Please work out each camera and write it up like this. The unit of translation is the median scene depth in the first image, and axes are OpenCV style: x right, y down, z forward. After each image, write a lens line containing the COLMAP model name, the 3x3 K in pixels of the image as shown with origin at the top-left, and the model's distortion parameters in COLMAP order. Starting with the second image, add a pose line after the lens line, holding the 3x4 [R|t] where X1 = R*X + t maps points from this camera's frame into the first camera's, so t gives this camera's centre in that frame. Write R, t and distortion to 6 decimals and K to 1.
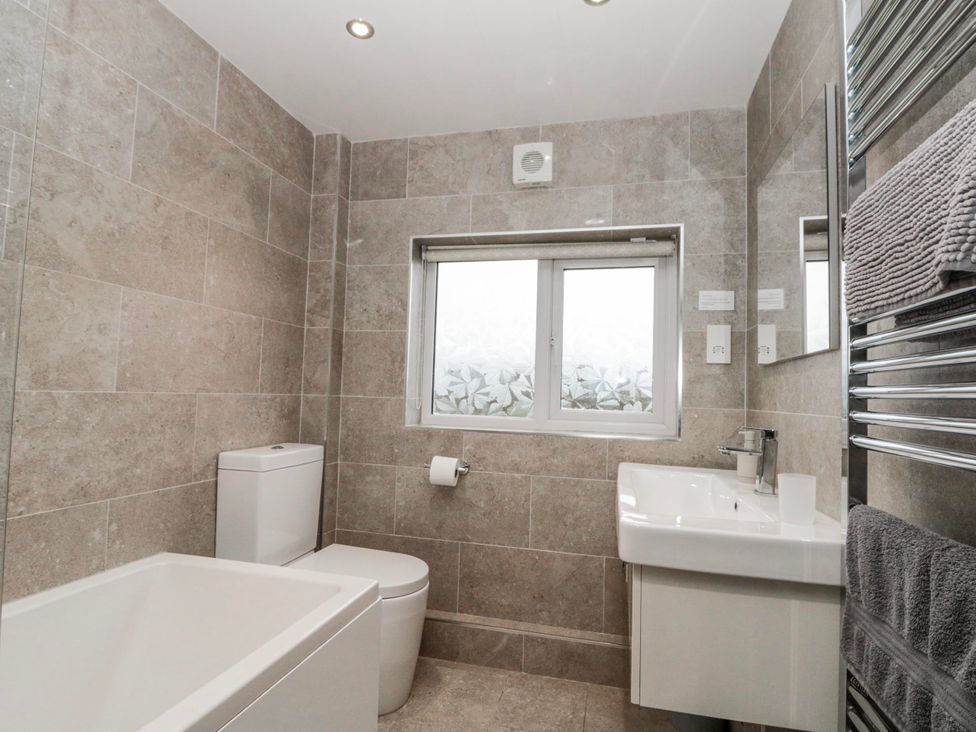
lens RADIAL K [[507.5, 0, 489.0], [0, 507.5, 367.9], [0, 0, 1]] dist [-0.001824, -0.012486]
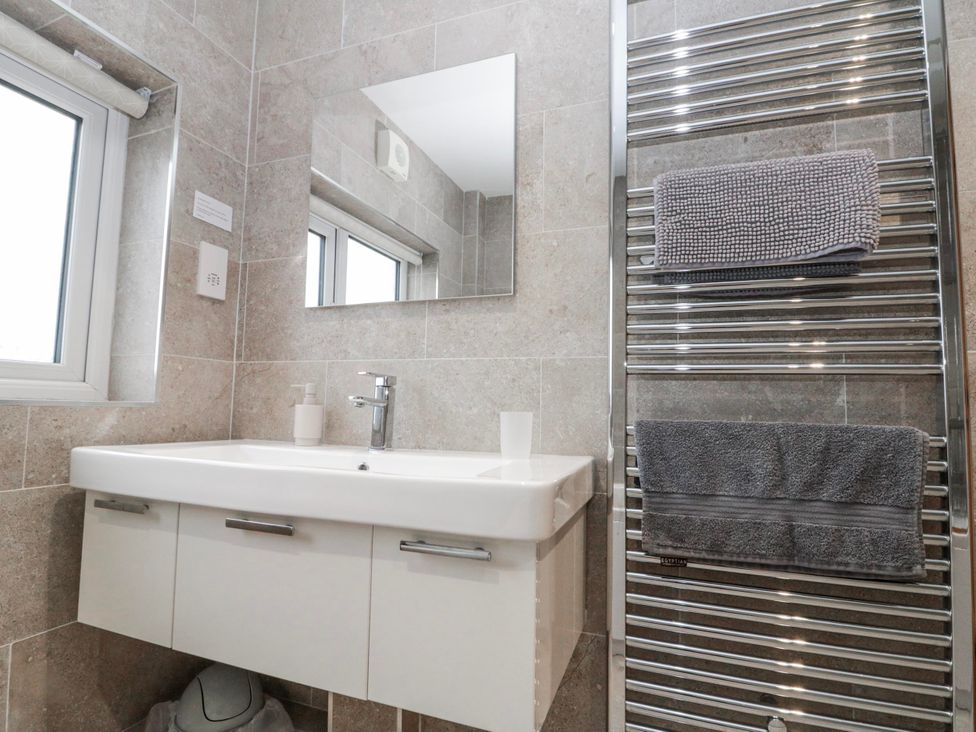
lens RADIAL K [[507.5, 0, 488.6], [0, 507.5, 368.5], [0, 0, 1]] dist [-0.001824, -0.012486]
pose [[0.108004, 0.048604, 0.992962, -0.223061], [-0.073162, 0.996484, -0.040819, 0.093625], [-0.991455, -0.068239, 0.111181, 0.514451]]
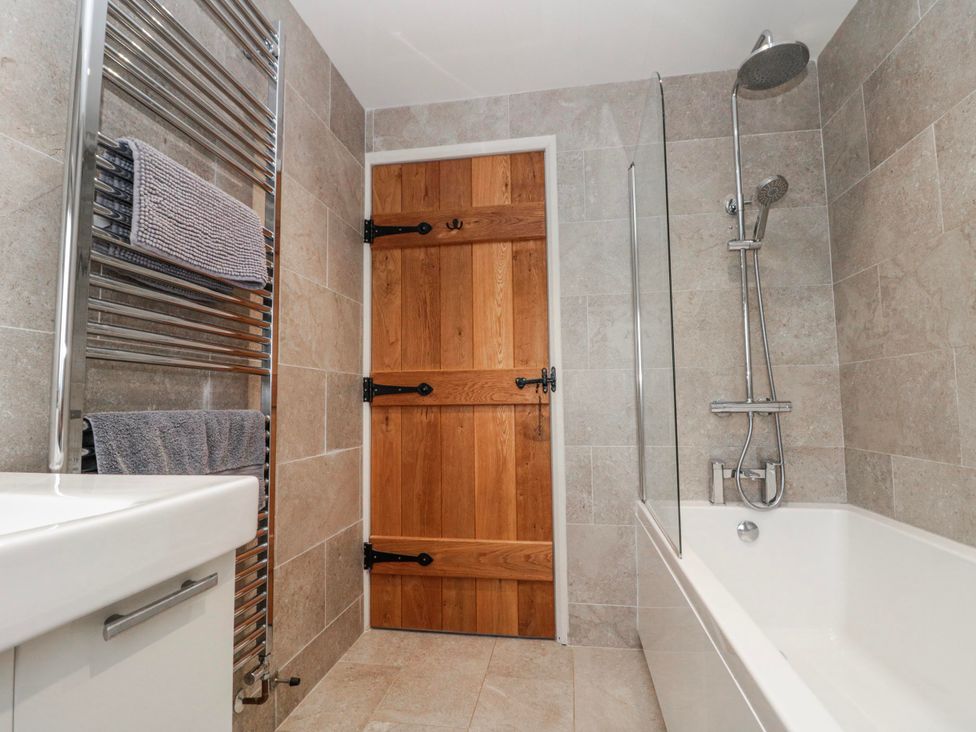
lens RADIAL K [[507.5, 0, 487.0], [0, 507.5, 364.3], [0, 0, 1]] dist [-0.001824, -0.012486]
pose [[-0.995900, -0.029088, -0.085655, 0.014026], [-0.017610, 0.991116, -0.131829, 0.121668], [0.088728, -0.129781, -0.987565, 0.867777]]
